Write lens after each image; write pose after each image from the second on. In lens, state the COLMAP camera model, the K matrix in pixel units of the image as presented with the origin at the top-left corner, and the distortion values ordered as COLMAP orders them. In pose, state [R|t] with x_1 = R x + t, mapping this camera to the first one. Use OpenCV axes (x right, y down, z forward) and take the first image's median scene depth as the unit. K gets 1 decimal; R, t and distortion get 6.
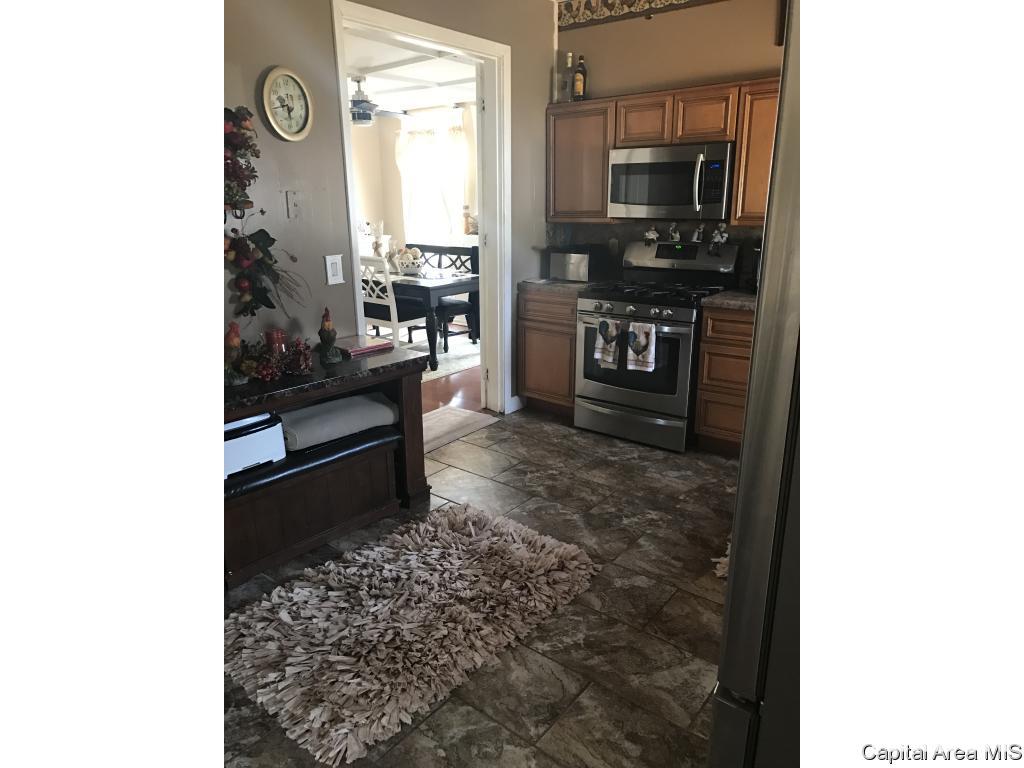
lens RADIAL K [[633.8, 0, 507.1], [0, 633.8, 383.6], [0, 0, 1]] dist [0.025768, 0.000124]
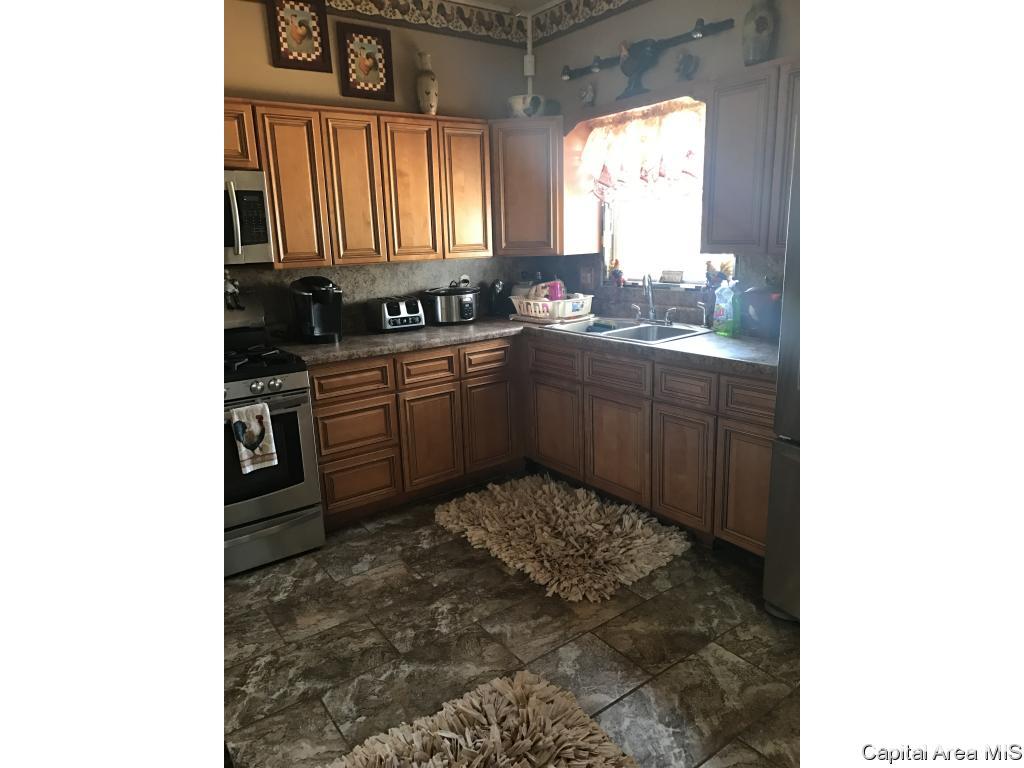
lens RADIAL K [[633.8, 0, 508.5], [0, 633.8, 386.3], [0, 0, 1]] dist [0.025768, 0.000124]
pose [[0.251773, -0.222979, 0.941749, -0.420623], [0.294797, 0.944522, 0.144823, -0.143964], [-0.921795, 0.241162, 0.303538, 0.537438]]
